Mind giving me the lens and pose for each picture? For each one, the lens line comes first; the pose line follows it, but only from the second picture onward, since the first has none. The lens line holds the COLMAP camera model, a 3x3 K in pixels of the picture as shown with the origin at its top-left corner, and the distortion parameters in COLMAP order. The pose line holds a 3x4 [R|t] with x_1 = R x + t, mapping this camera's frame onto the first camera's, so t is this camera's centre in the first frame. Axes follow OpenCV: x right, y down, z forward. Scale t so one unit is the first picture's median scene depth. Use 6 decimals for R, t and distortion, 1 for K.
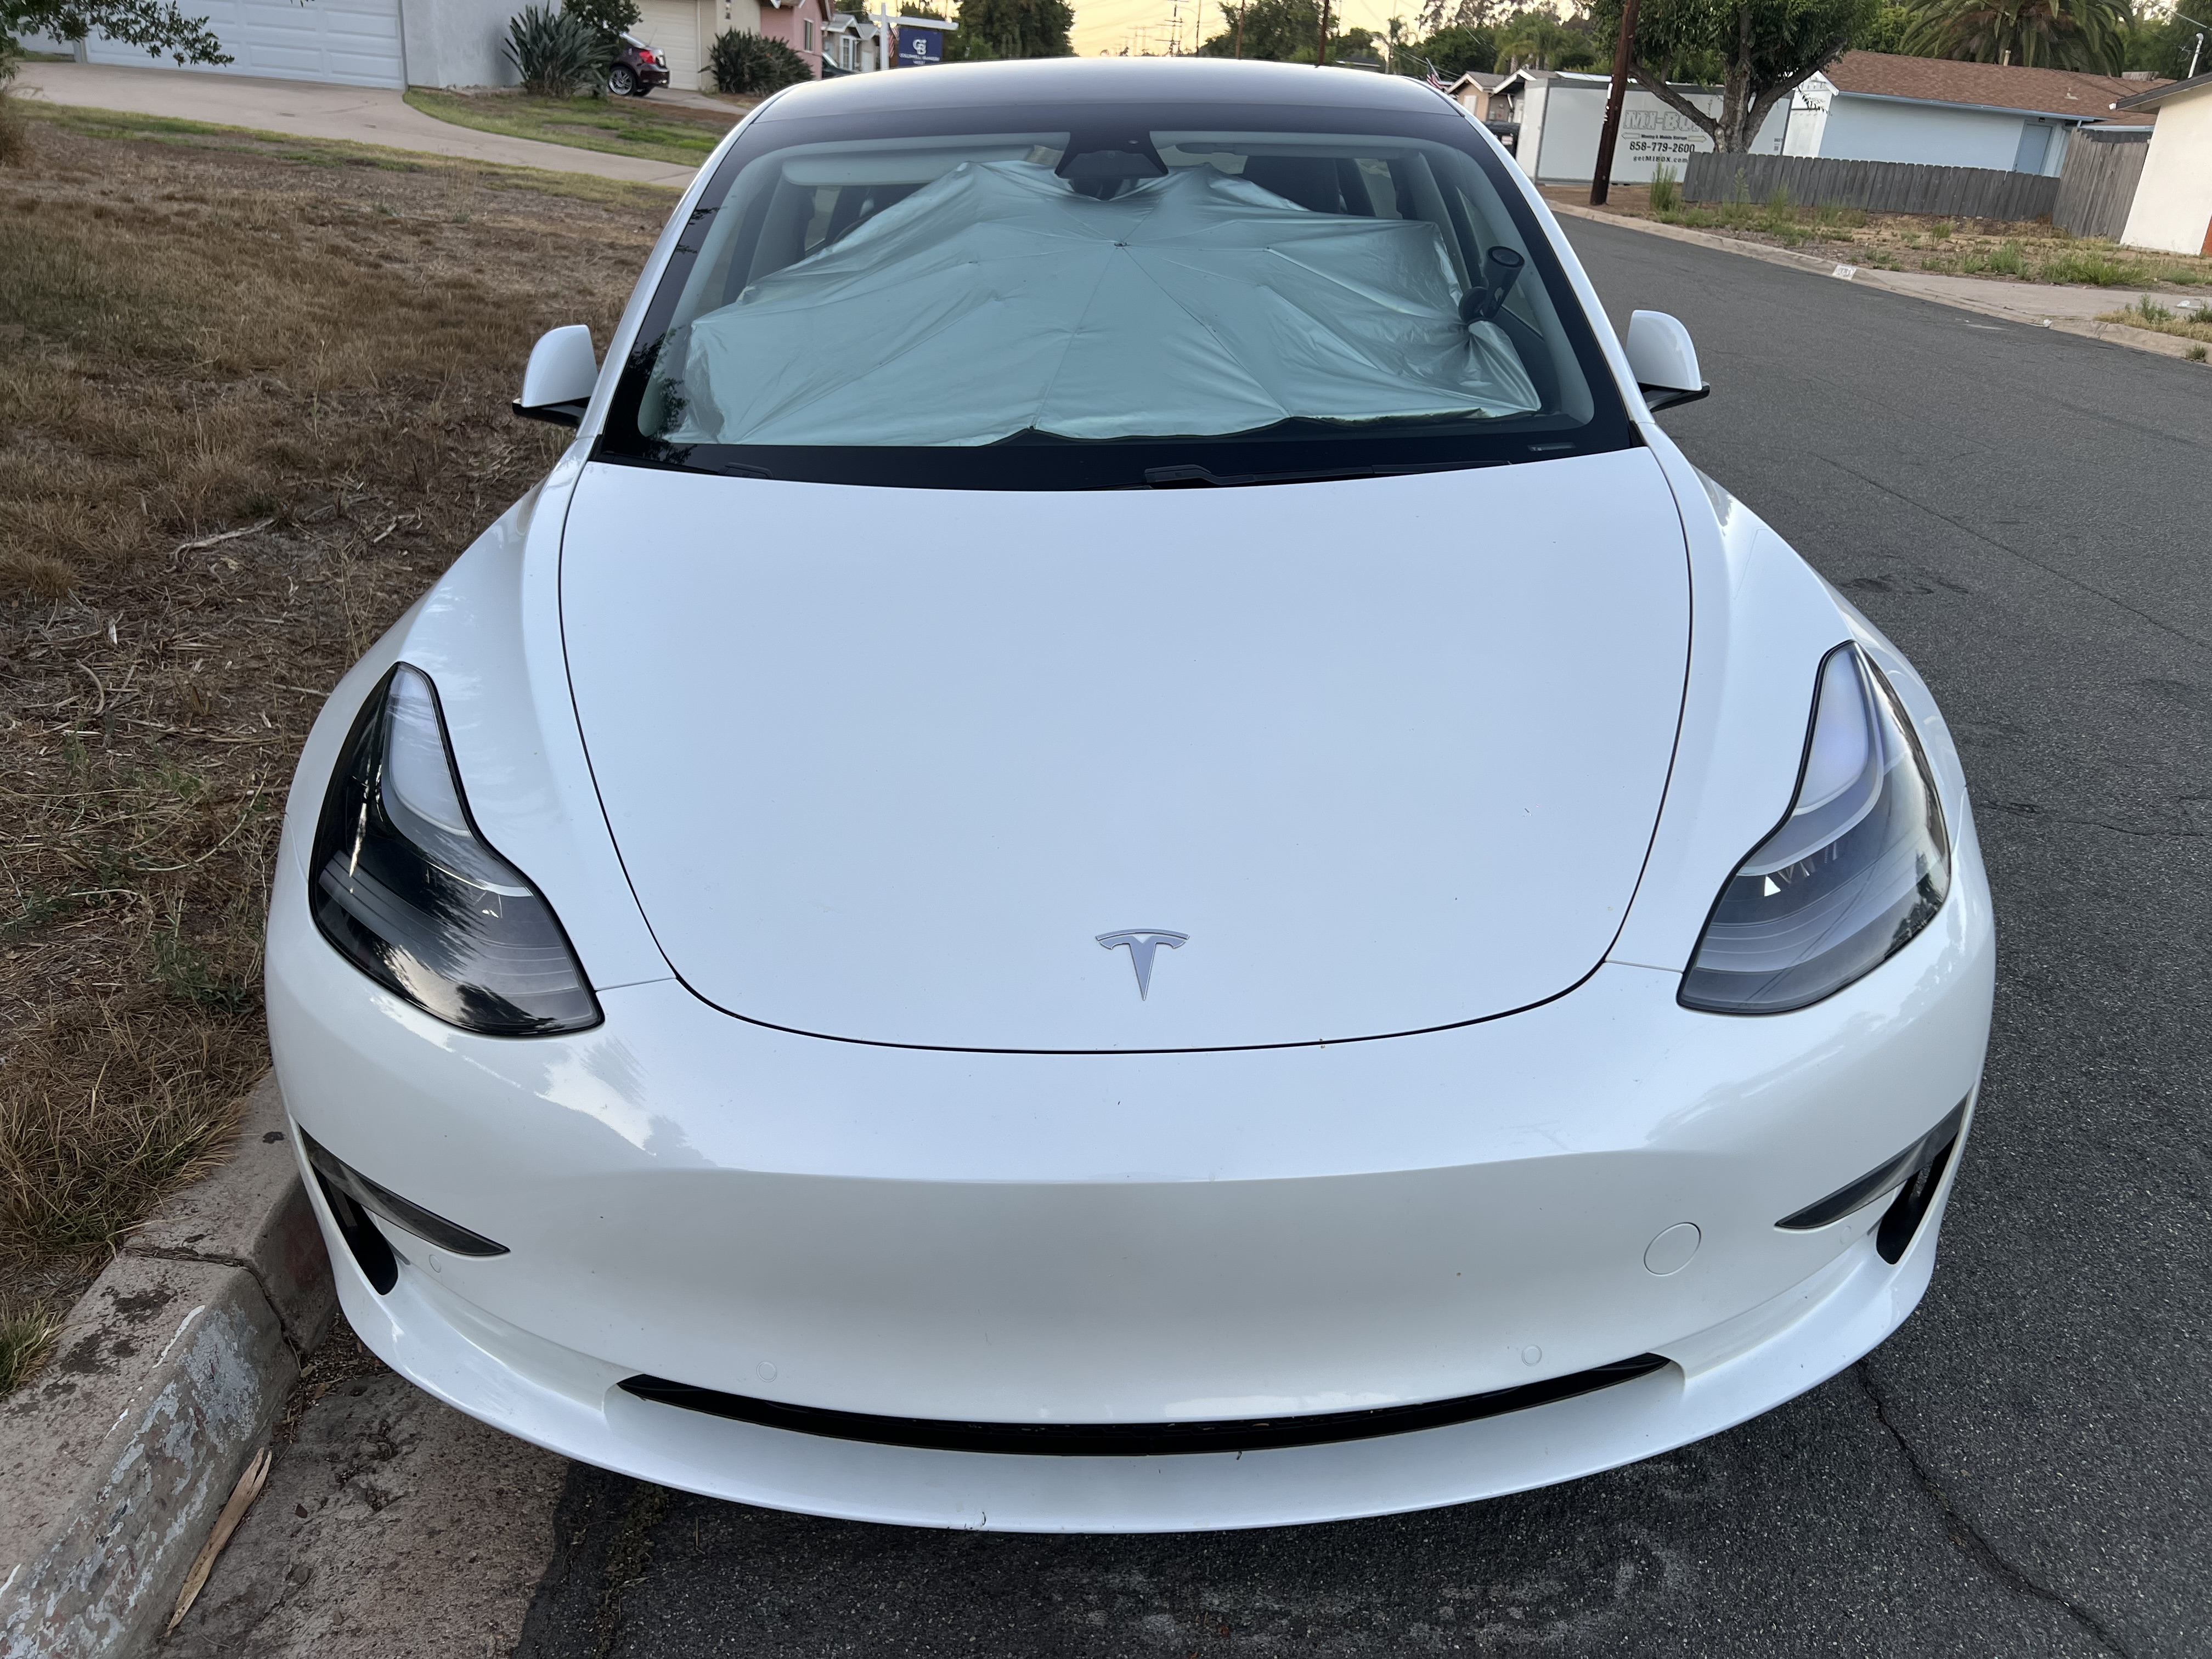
lens RADIAL K [[1620.9, 0, 1106.0], [0, 1620.9, 829.5], [0, 0, 1]] dist [0.060860, -0.078907]
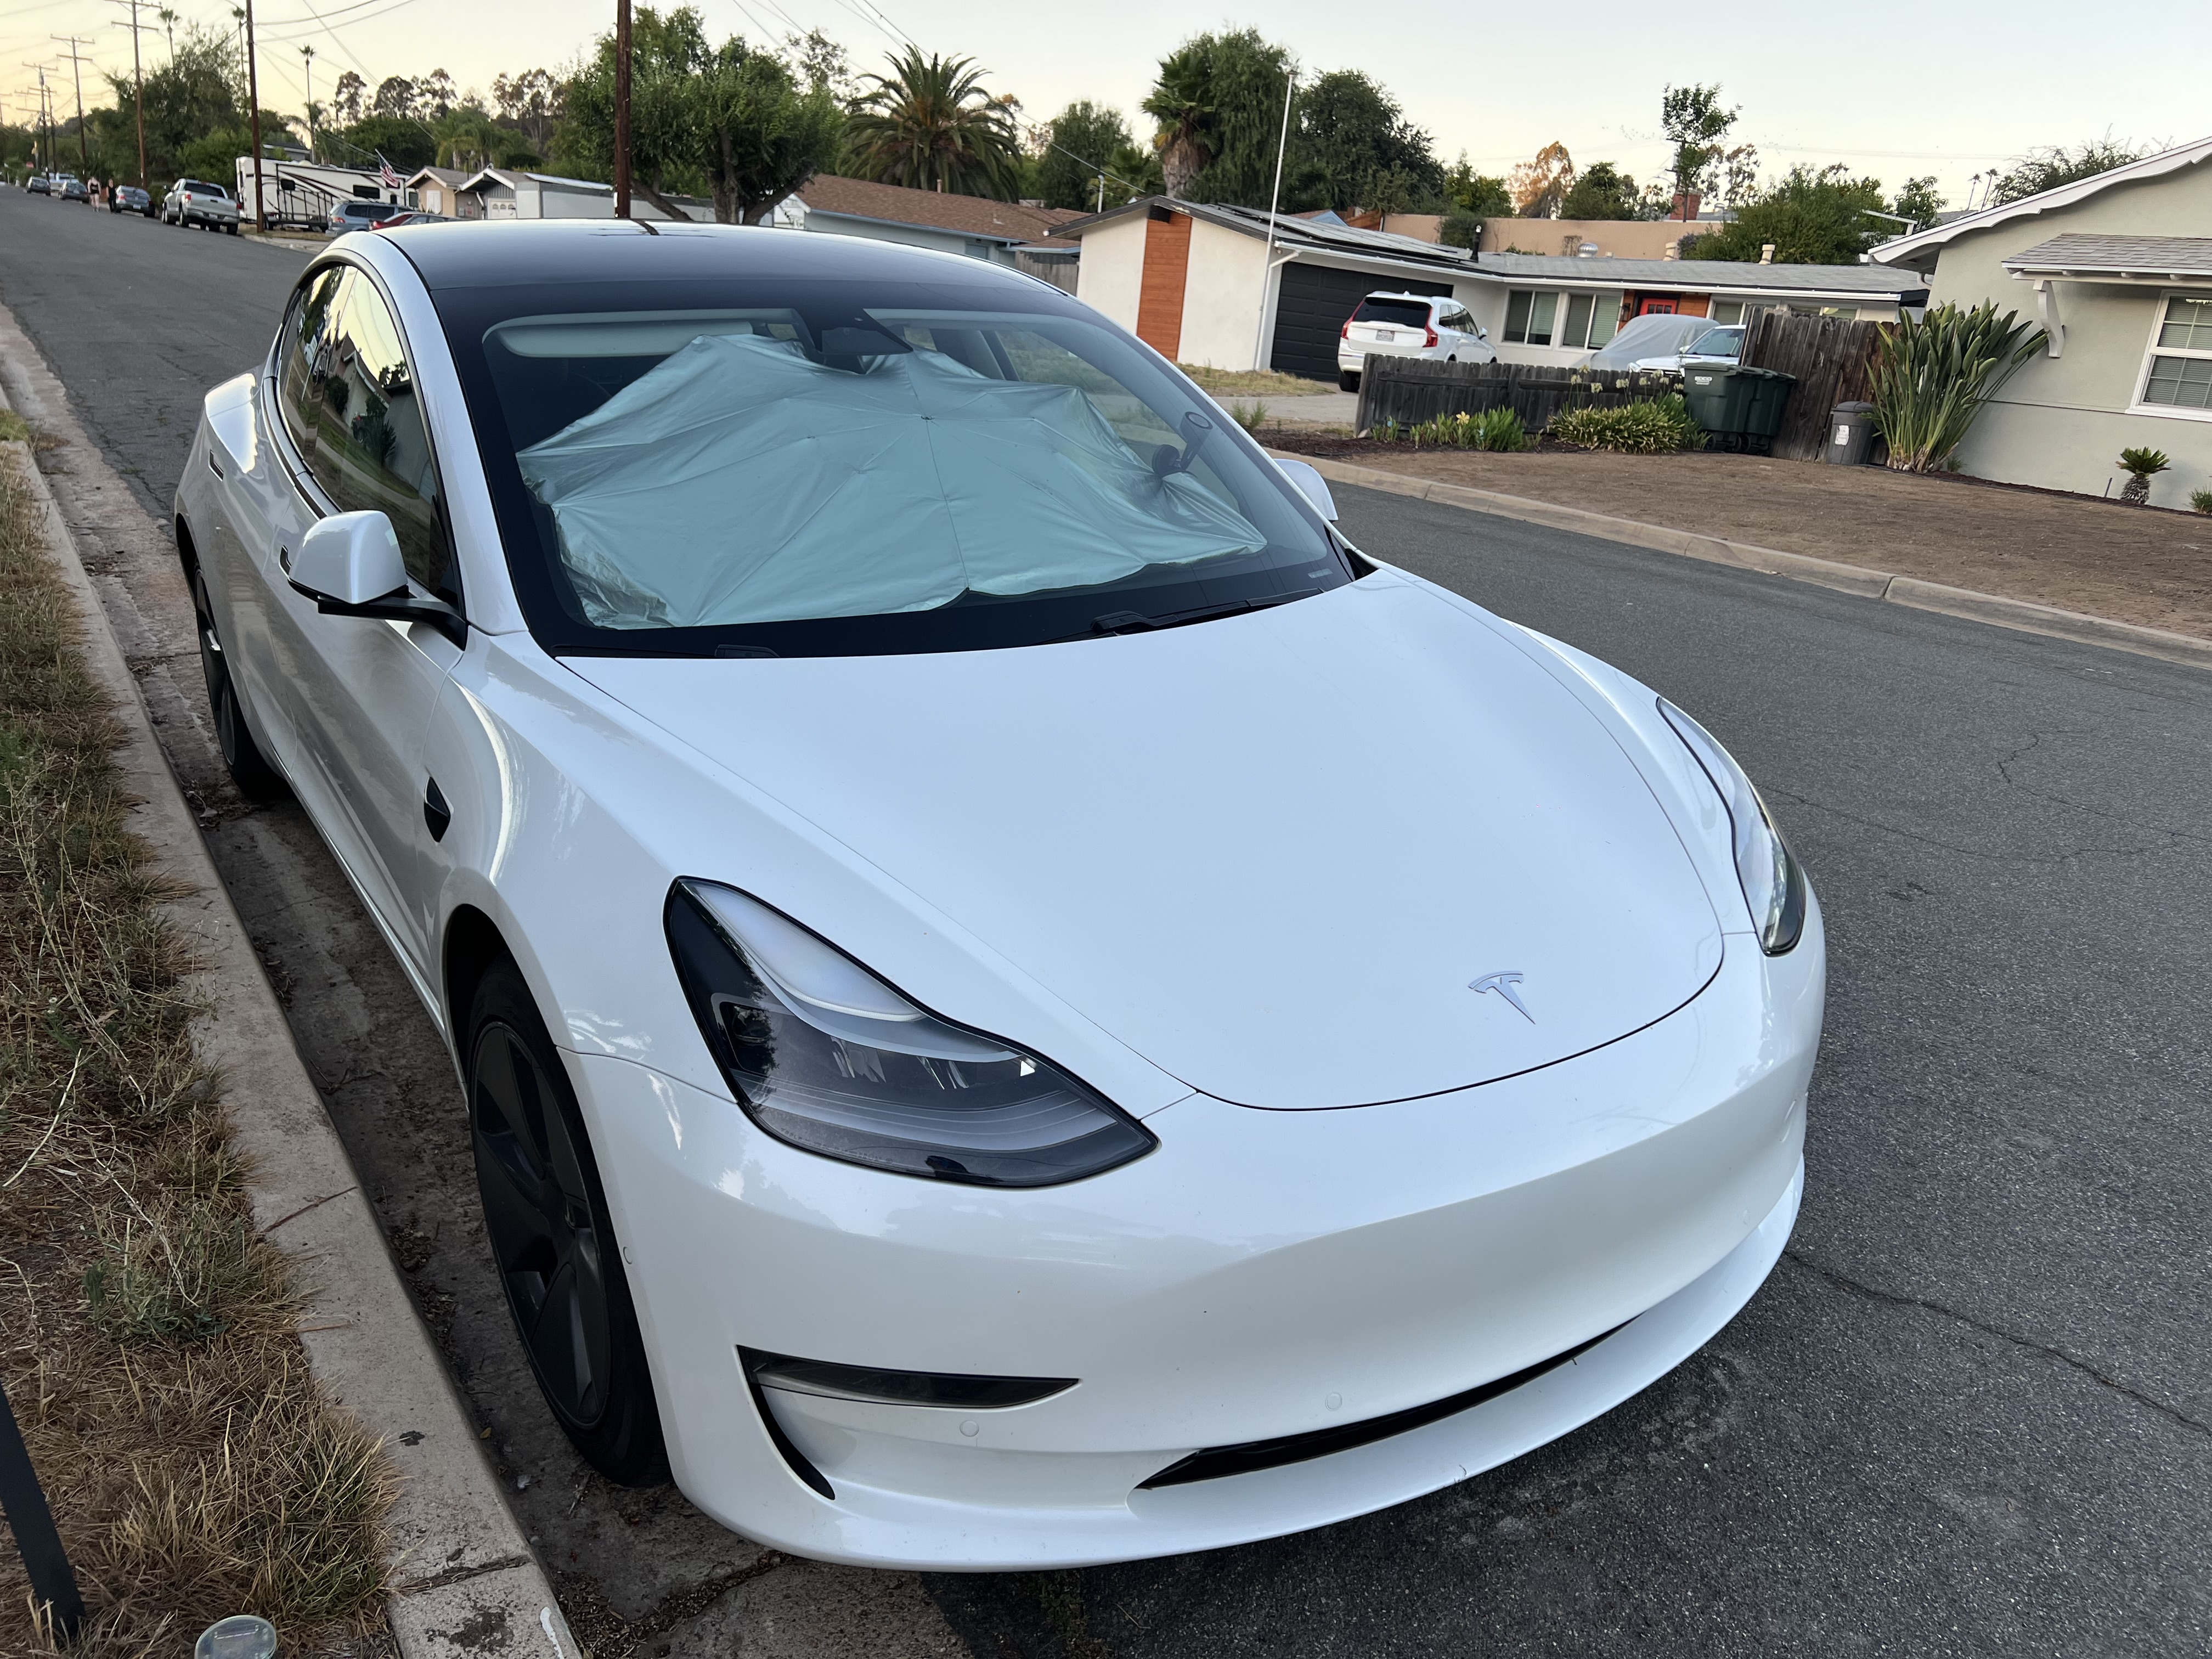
lens RADIAL K [[1620.9, 0, 1106.0], [0, 1620.9, 829.5], [0, 0, 1]] dist [0.060860, -0.078907]
pose [[0.848972, -0.148320, 0.507196, -0.520198], [0.176031, 0.984361, -0.006792, -0.057534], [-0.498257, 0.095049, 0.861804, 0.011545]]
